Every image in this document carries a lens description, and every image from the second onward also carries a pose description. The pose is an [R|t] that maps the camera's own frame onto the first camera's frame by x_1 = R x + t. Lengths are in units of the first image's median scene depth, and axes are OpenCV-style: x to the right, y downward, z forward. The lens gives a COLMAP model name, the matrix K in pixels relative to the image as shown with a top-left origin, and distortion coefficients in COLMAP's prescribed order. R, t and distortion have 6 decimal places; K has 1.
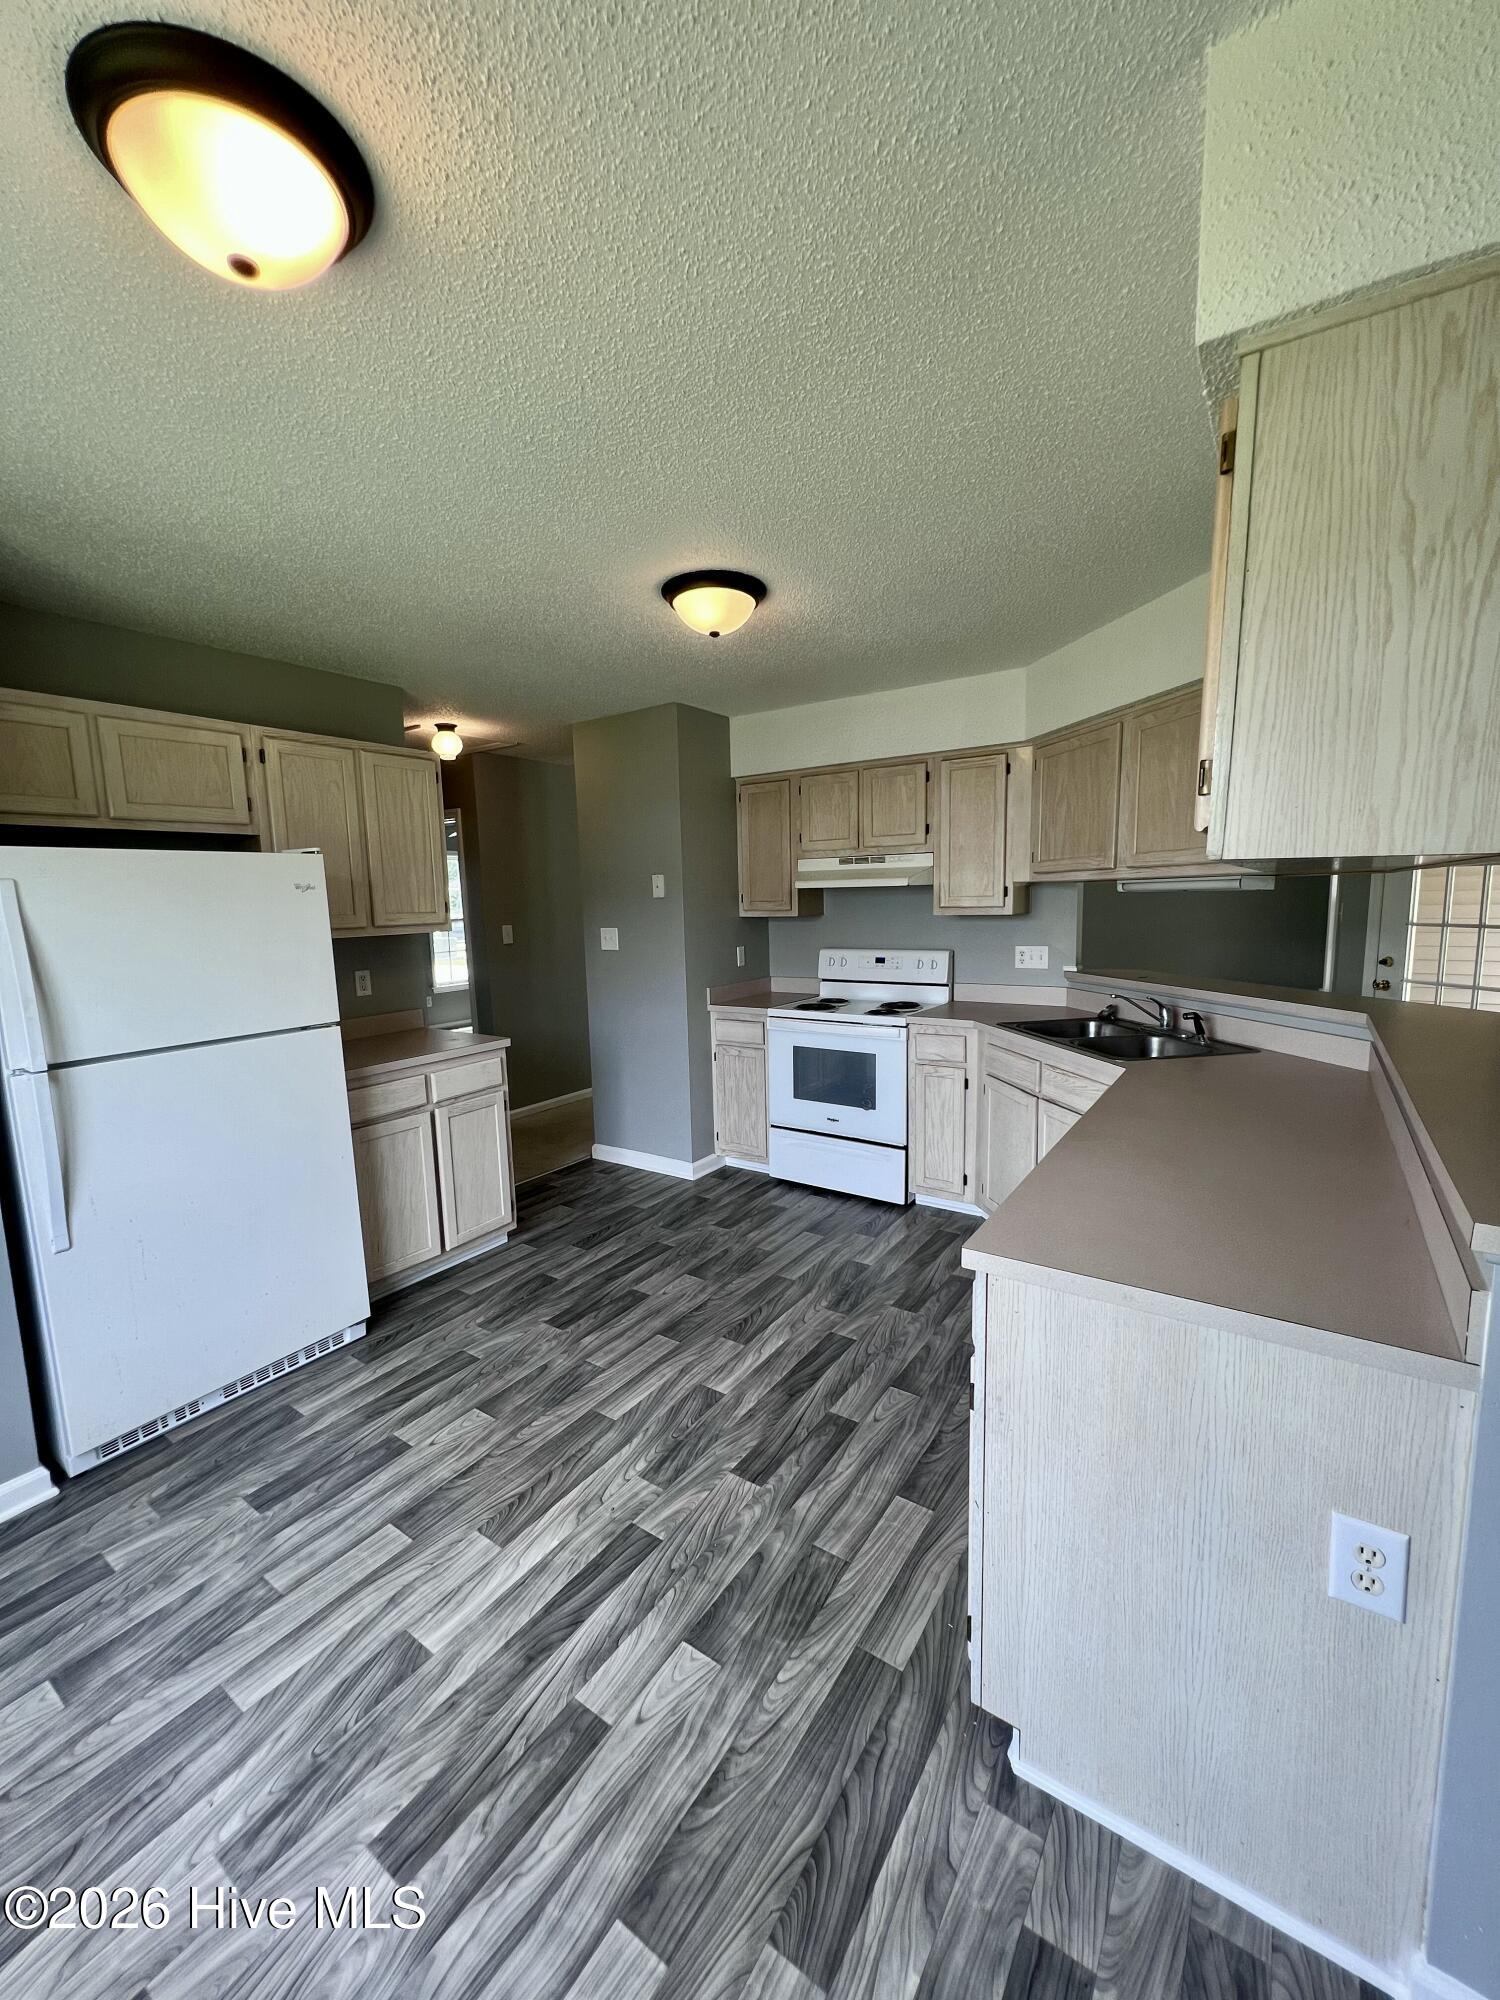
lens RADIAL K [[802.5, 0, 746.3], [0, 802.5, 1003.3], [0, 0, 1]] dist [0.000626, 0.000155]
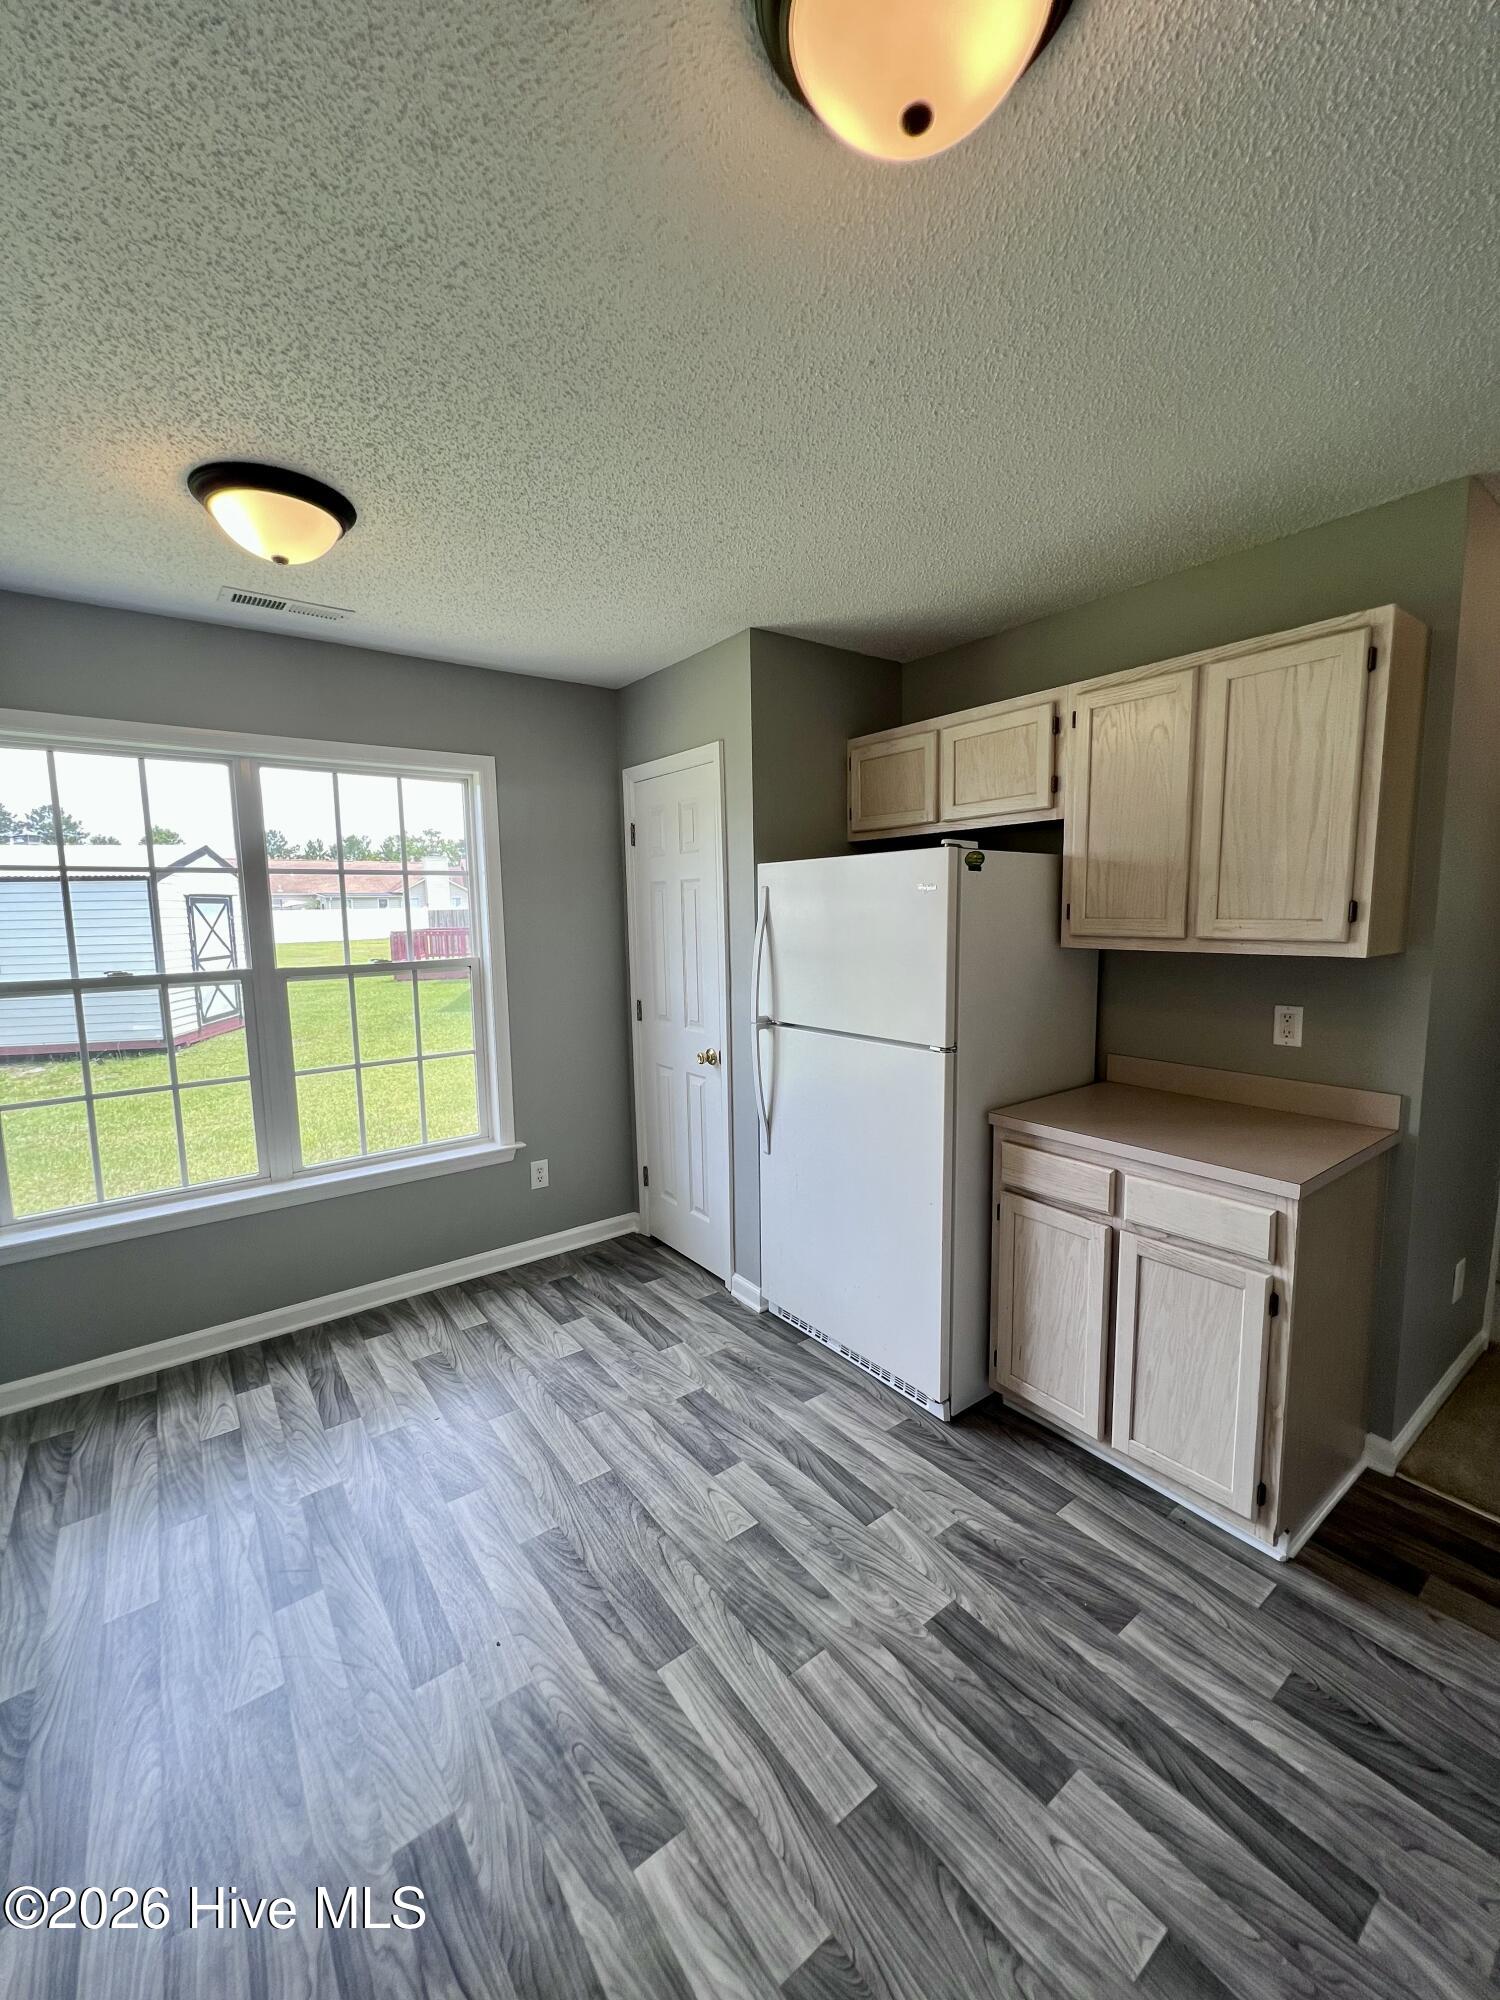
lens RADIAL K [[802.5, 0, 746.0], [0, 802.5, 1004.9], [0, 0, 1]] dist [0.000626, 0.000155]
pose [[-0.324131, 0.146504, -0.934599, 0.345200], [-0.099836, 0.977121, 0.187794, -0.164396], [0.940729, 0.154176, -0.302089, 1.102719]]
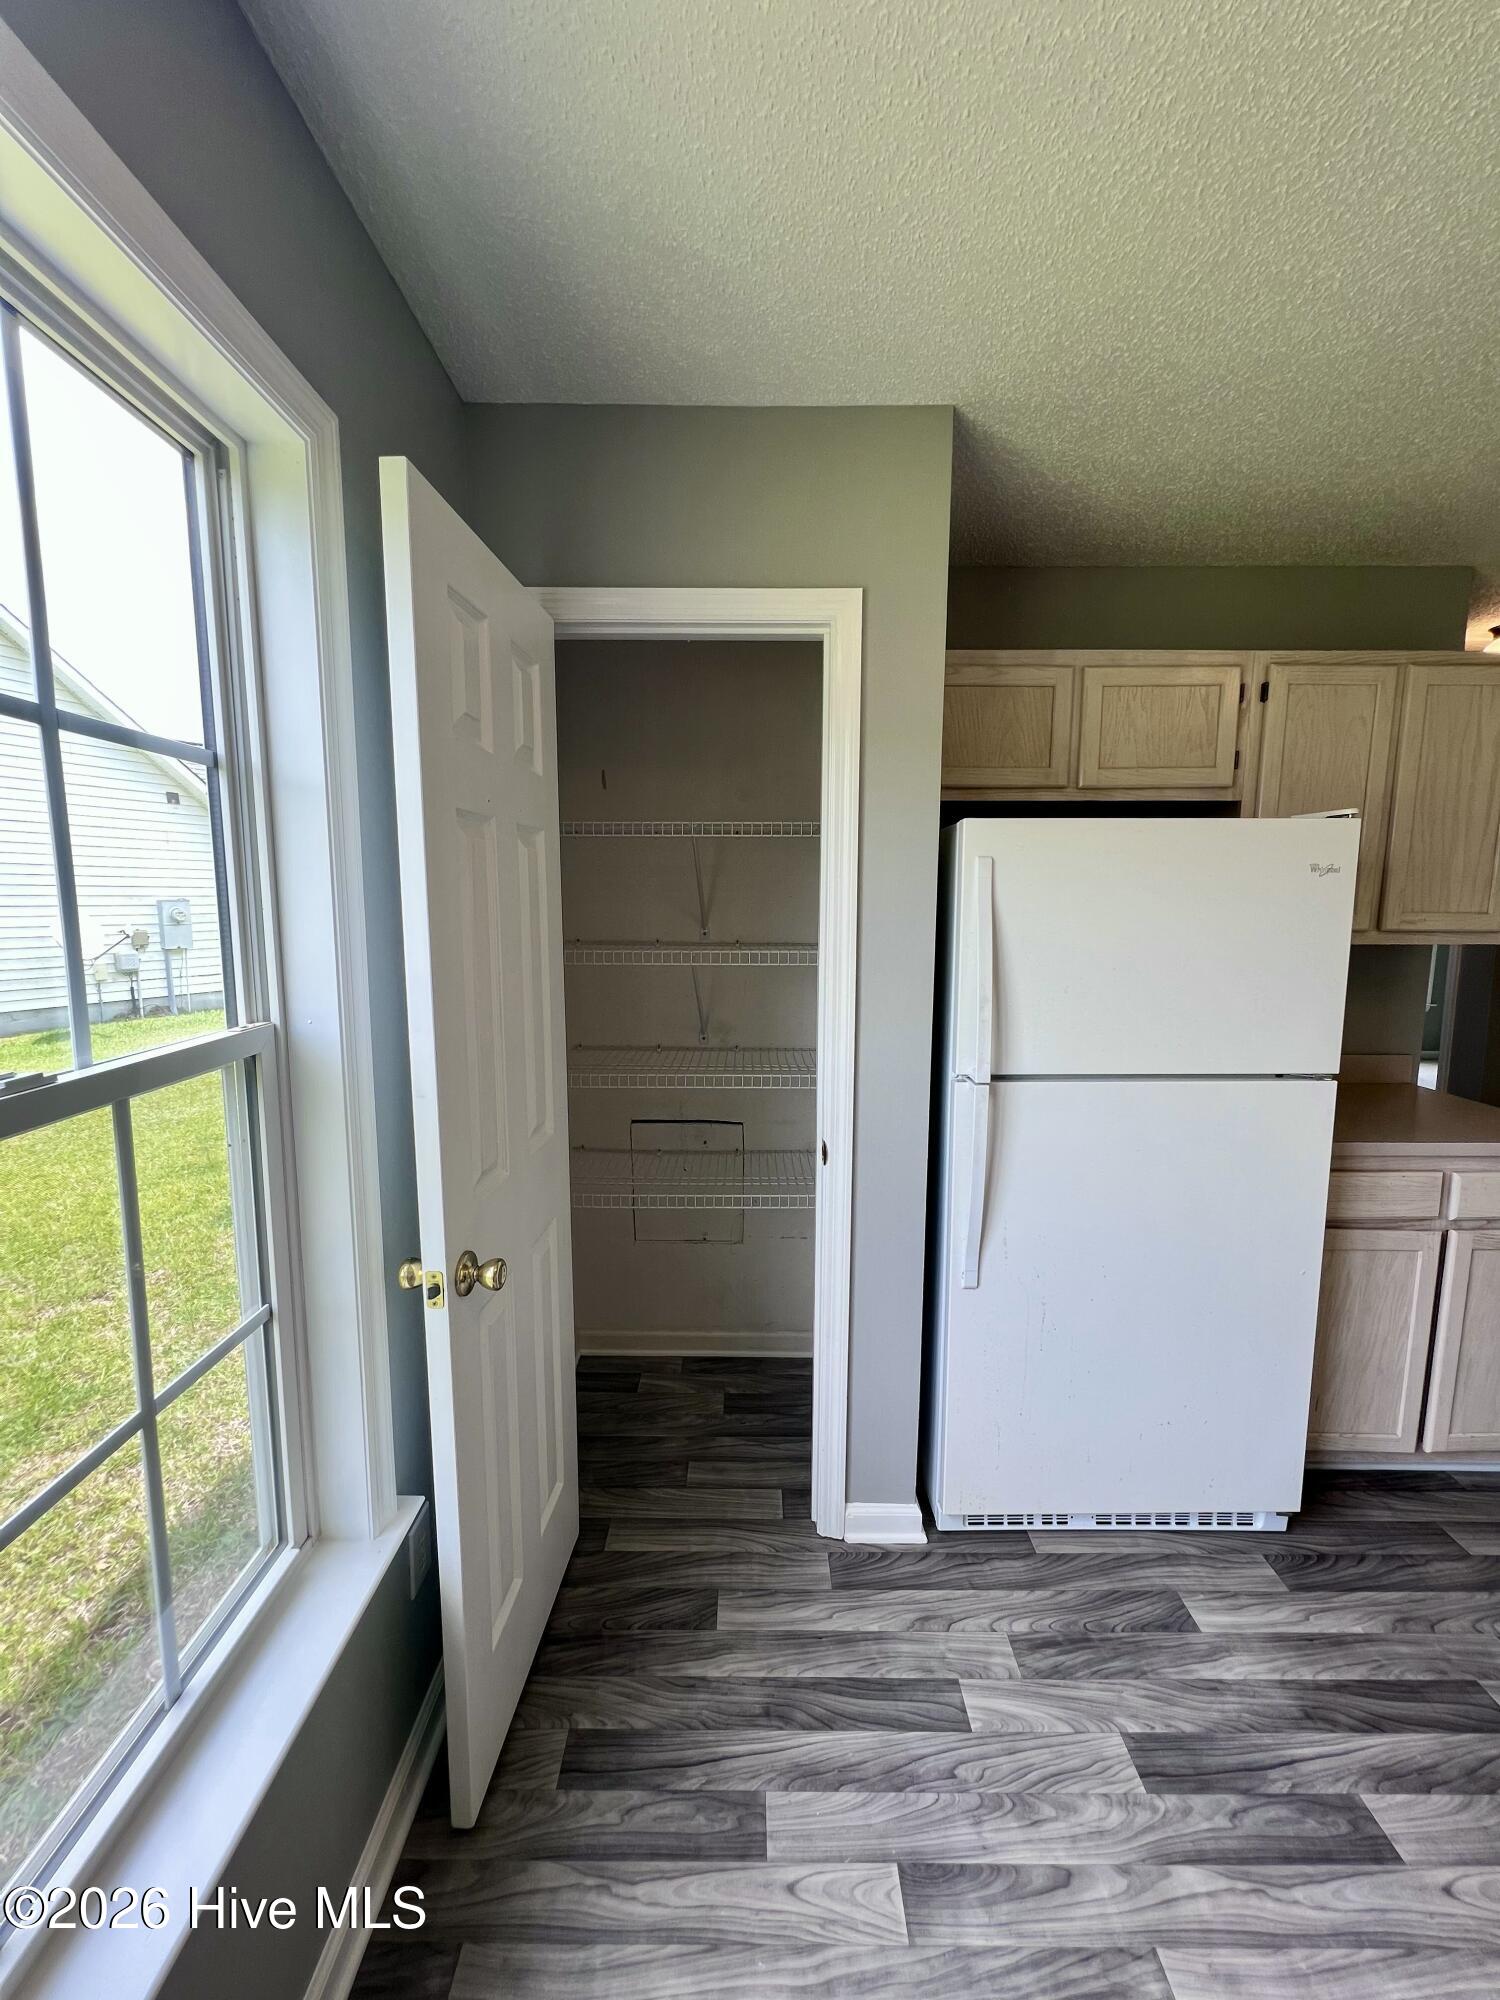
lens RADIAL K [[802.5, 0, 745.6], [0, 802.5, 998.8], [0, 0, 1]] dist [0.000626, 0.000155]
pose [[0.564493, 0.132716, -0.814699, -0.265695], [-0.127211, 0.989186, 0.072997, -0.026160], [0.815576, 0.062433, 0.575272, 0.233706]]
